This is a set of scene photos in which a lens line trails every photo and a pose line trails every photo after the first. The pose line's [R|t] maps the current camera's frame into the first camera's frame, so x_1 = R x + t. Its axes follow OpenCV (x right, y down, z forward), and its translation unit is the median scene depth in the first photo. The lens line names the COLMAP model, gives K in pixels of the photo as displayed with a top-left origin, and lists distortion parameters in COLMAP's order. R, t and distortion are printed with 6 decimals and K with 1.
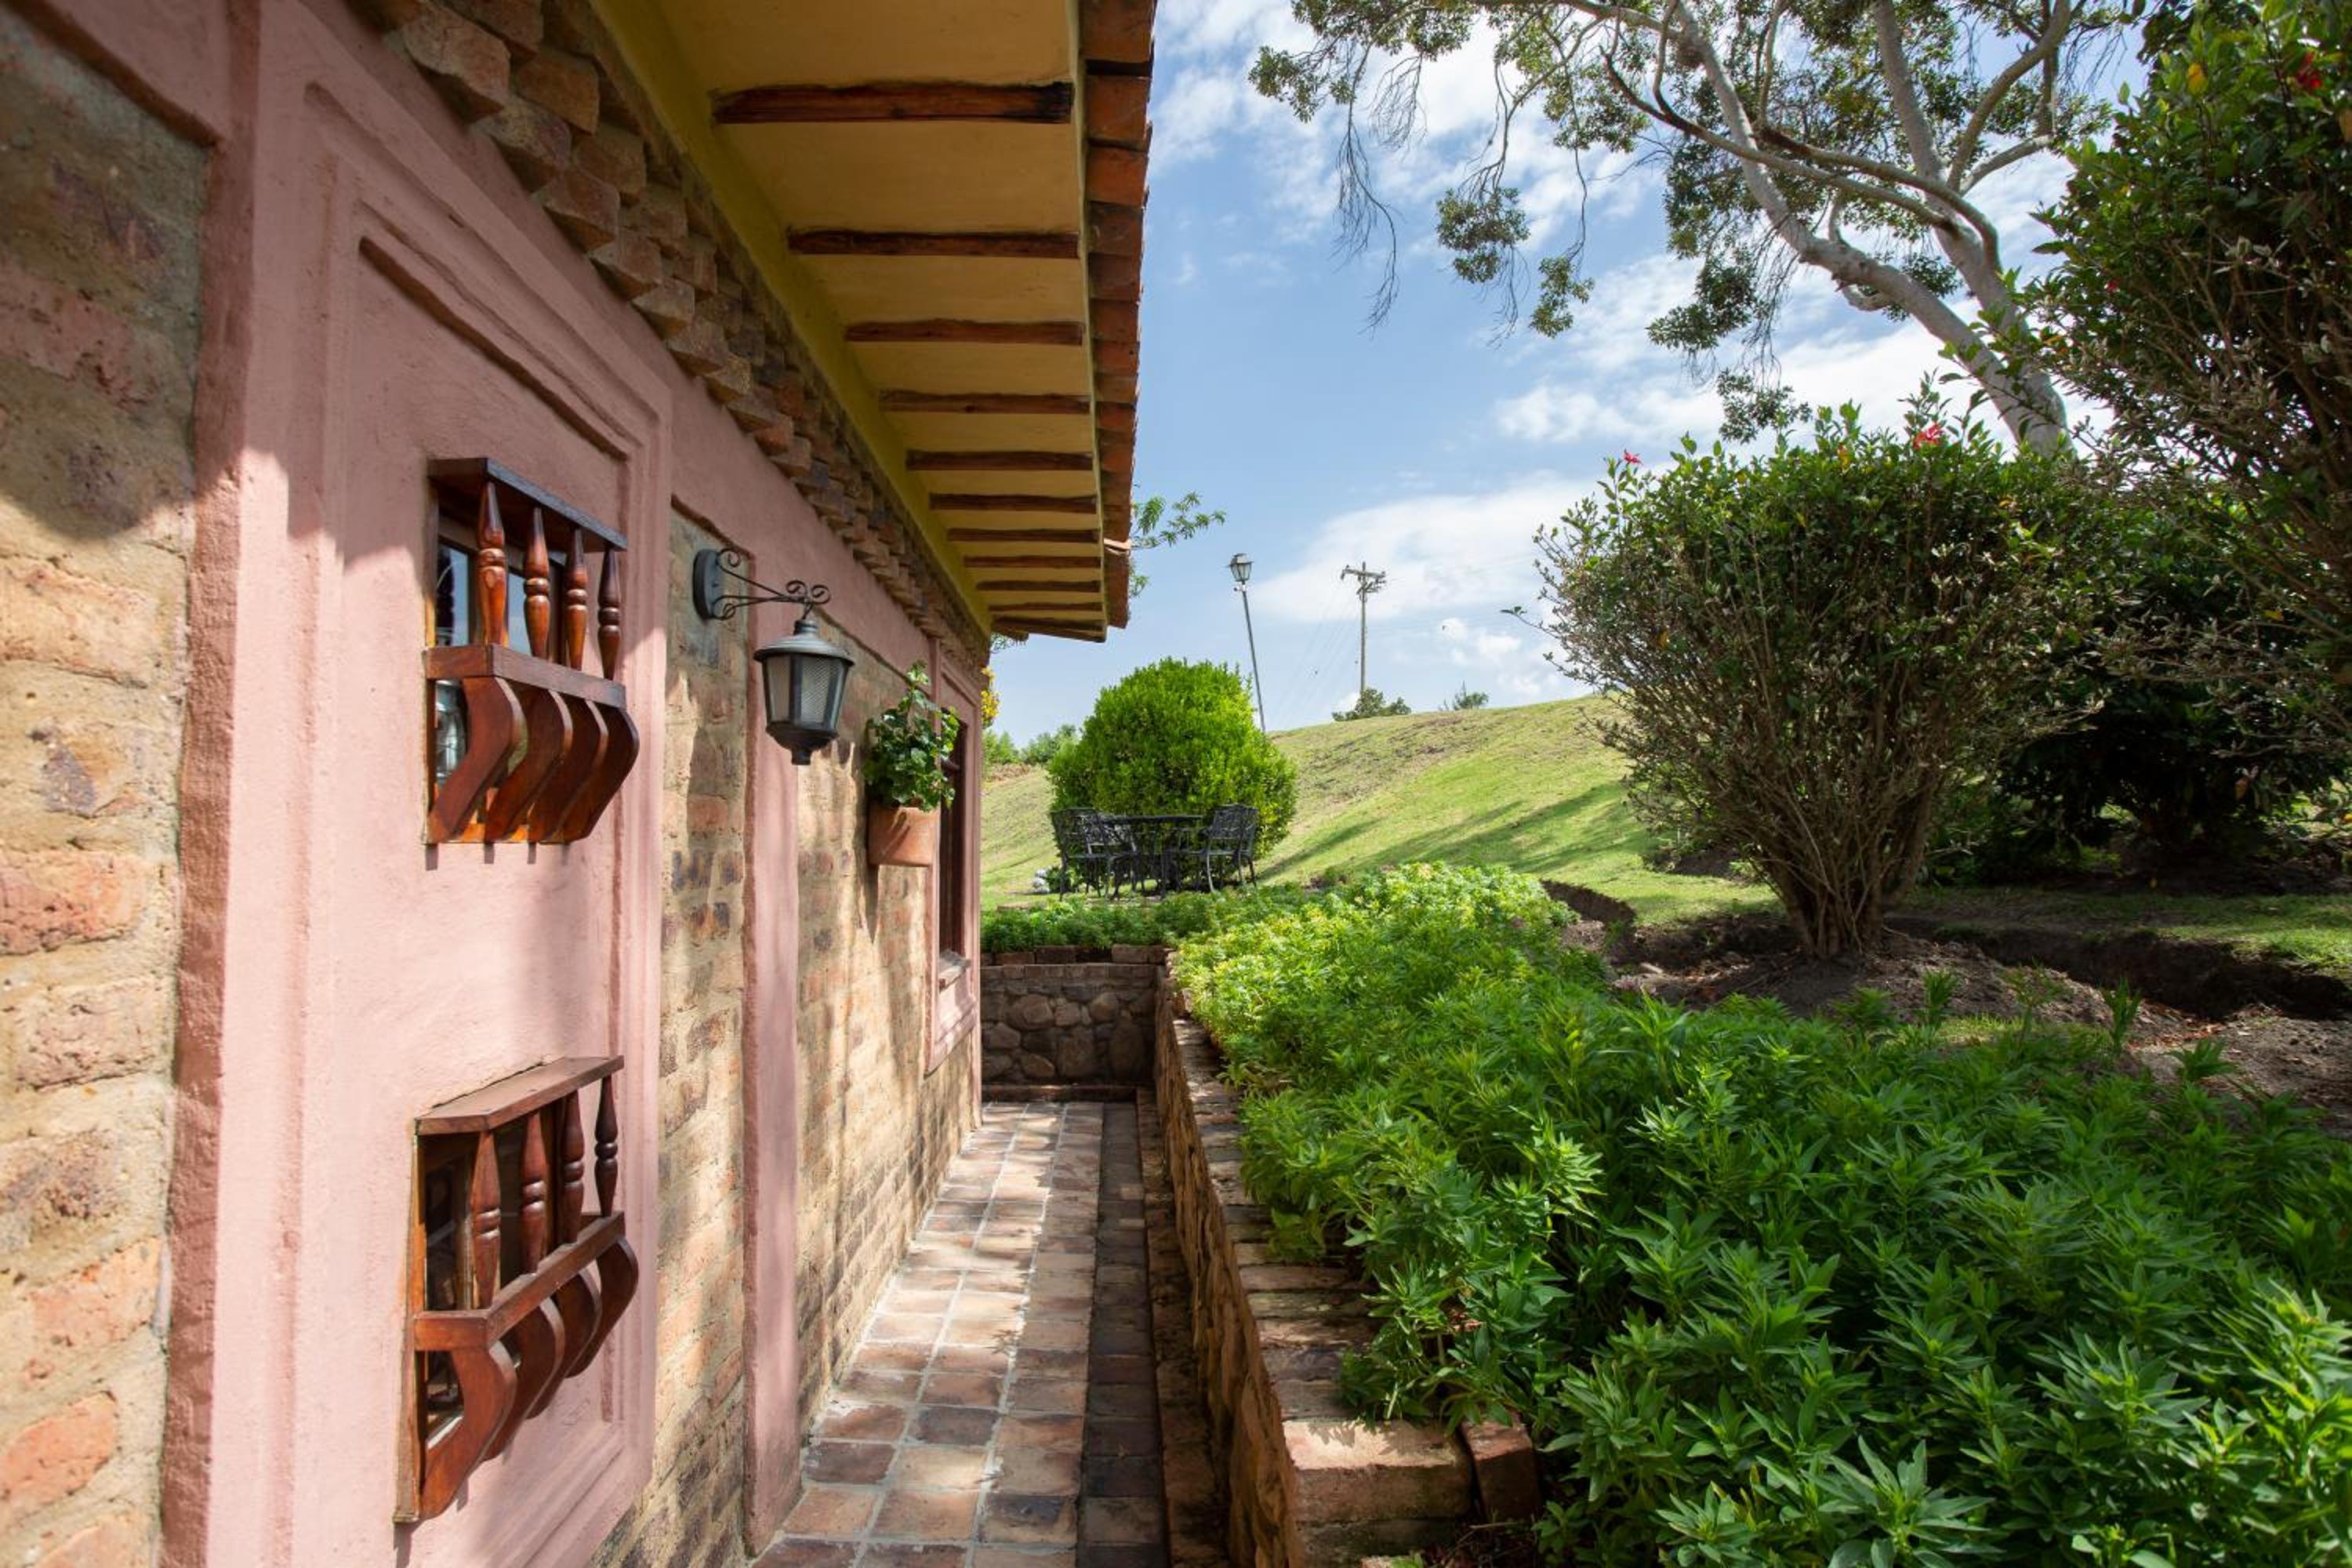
lens RADIAL K [[1399.5, 0, 1184.2], [0, 1399.5, 801.0], [0, 0, 1]] dist [-0.021169, 0.002871]
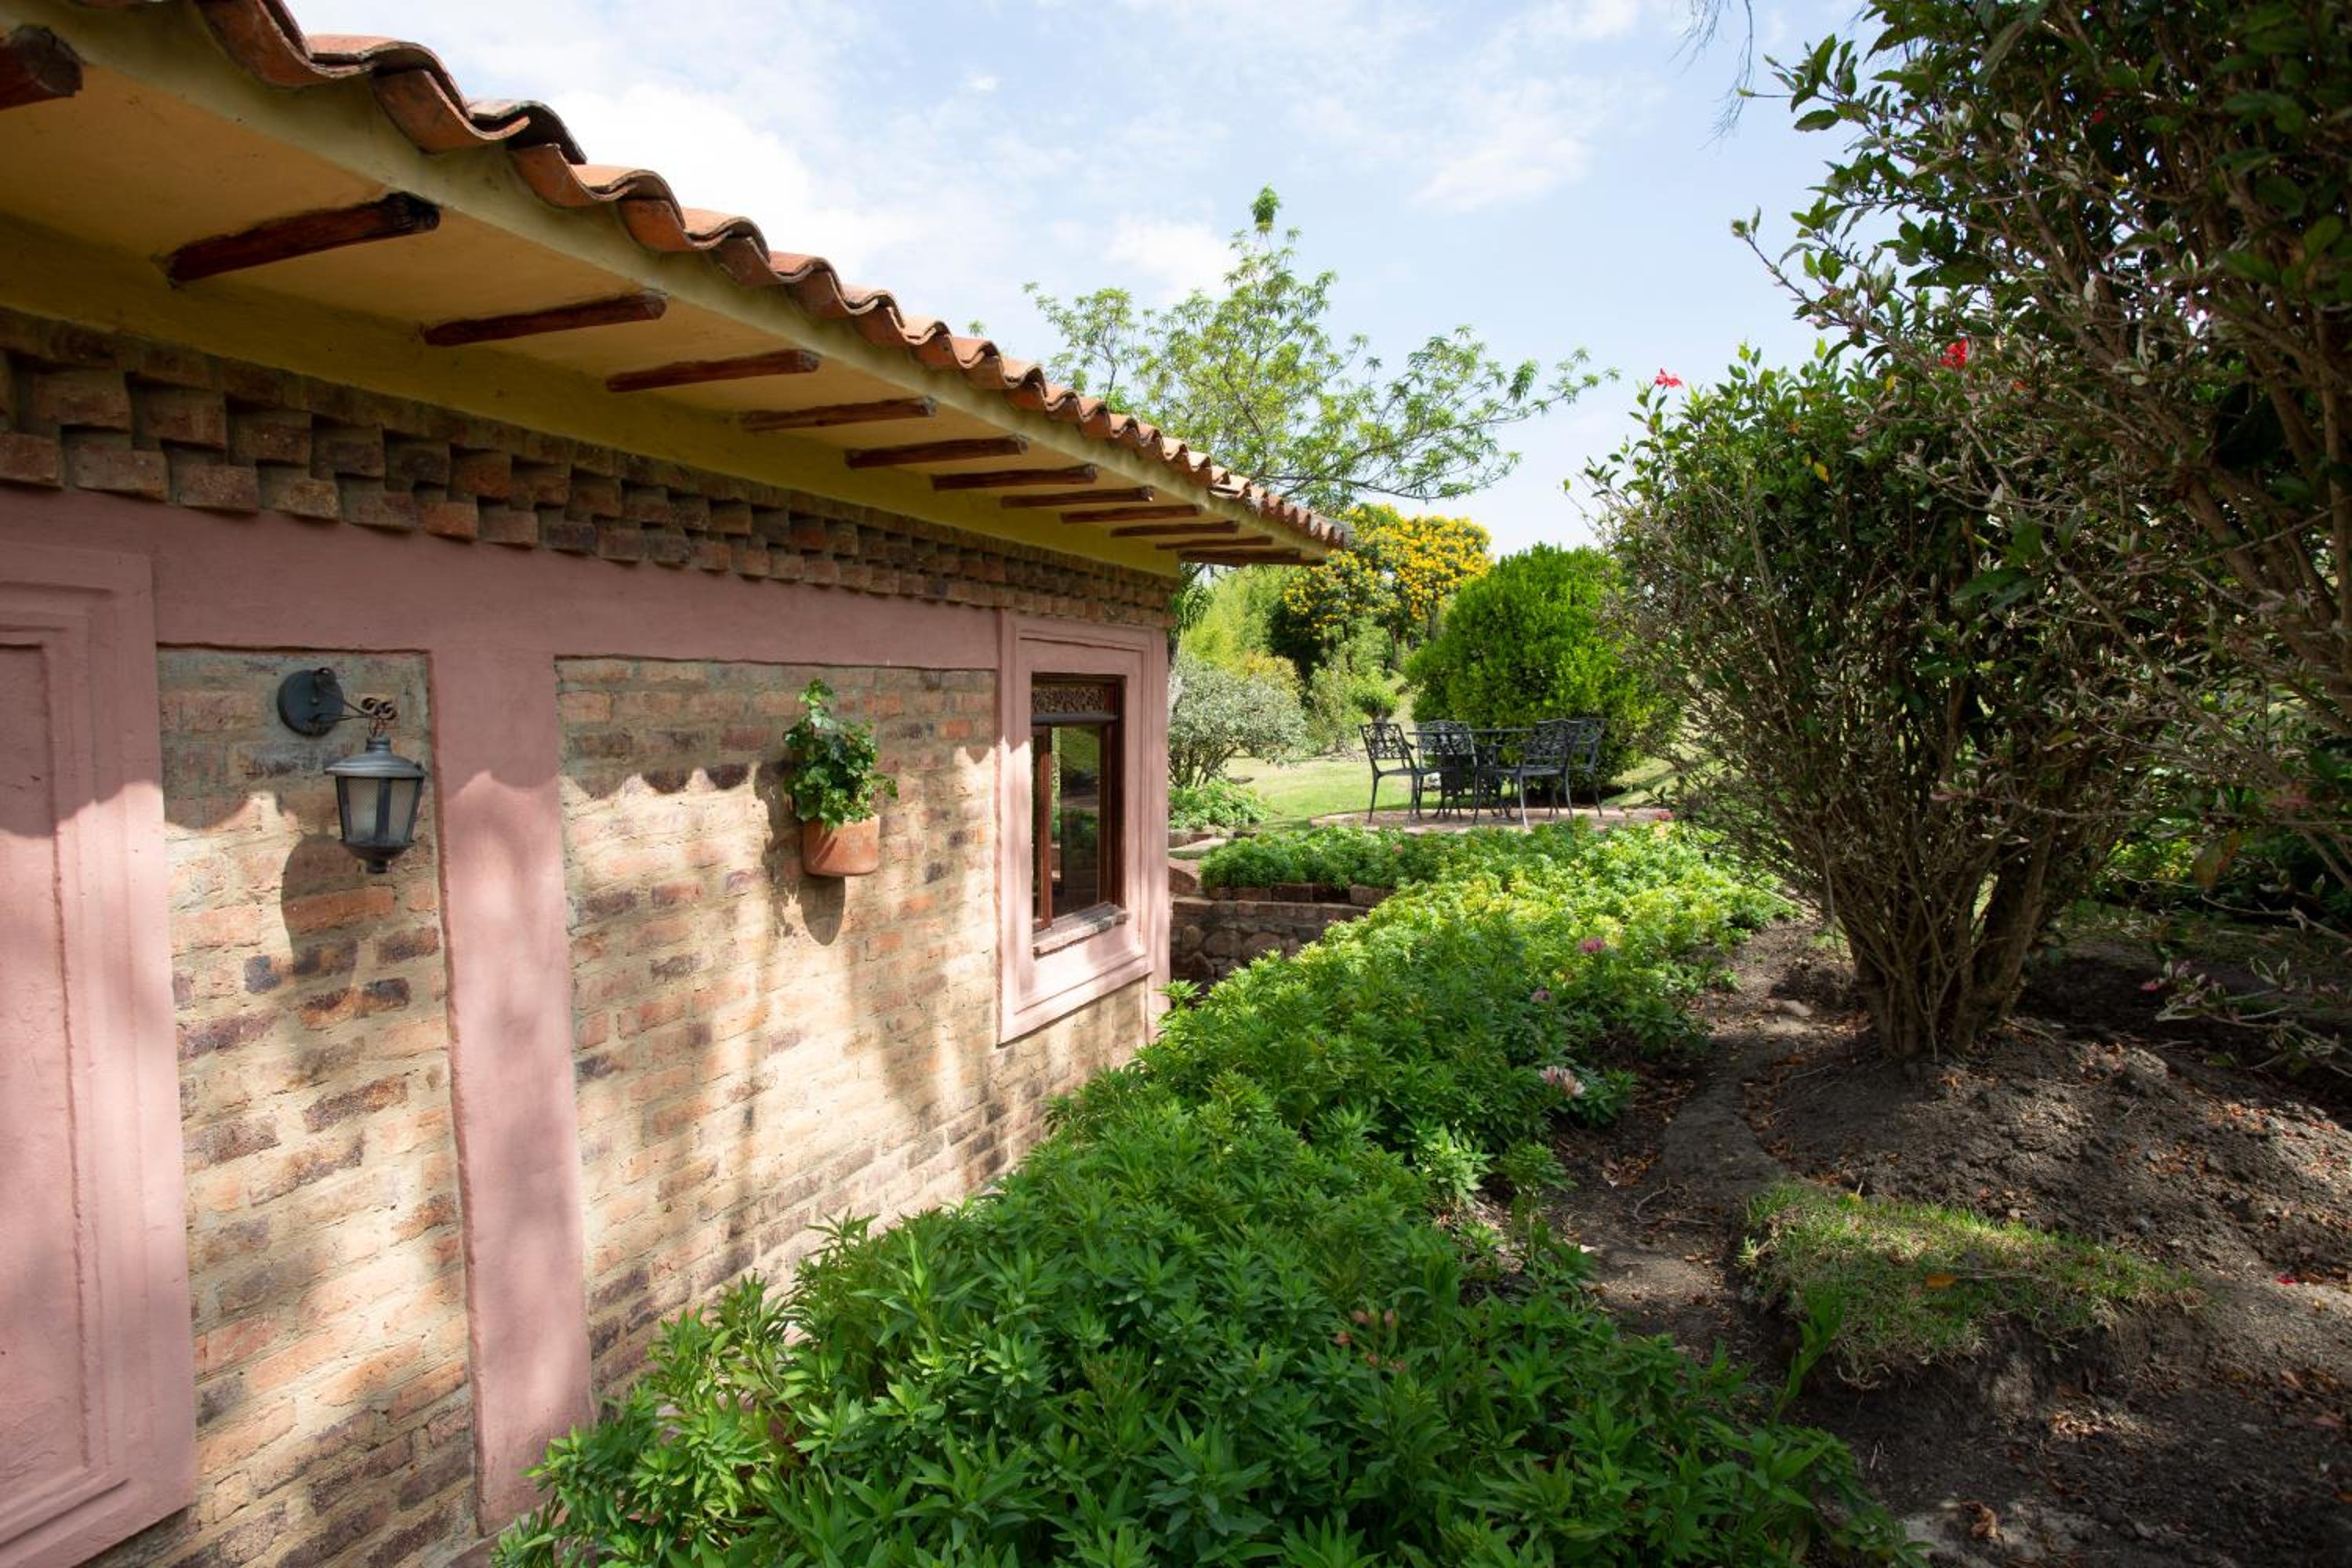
lens RADIAL K [[1399.5, 0, 1184.2], [0, 1399.5, 801.0], [0, 0, 1]] dist [-0.021169, 0.002871]
pose [[0.905698, 0.037253, -0.422284, 0.177021], [0.013679, 0.993044, 0.116943, -0.047727], [0.423703, -0.111692, 0.898889, 0.077469]]
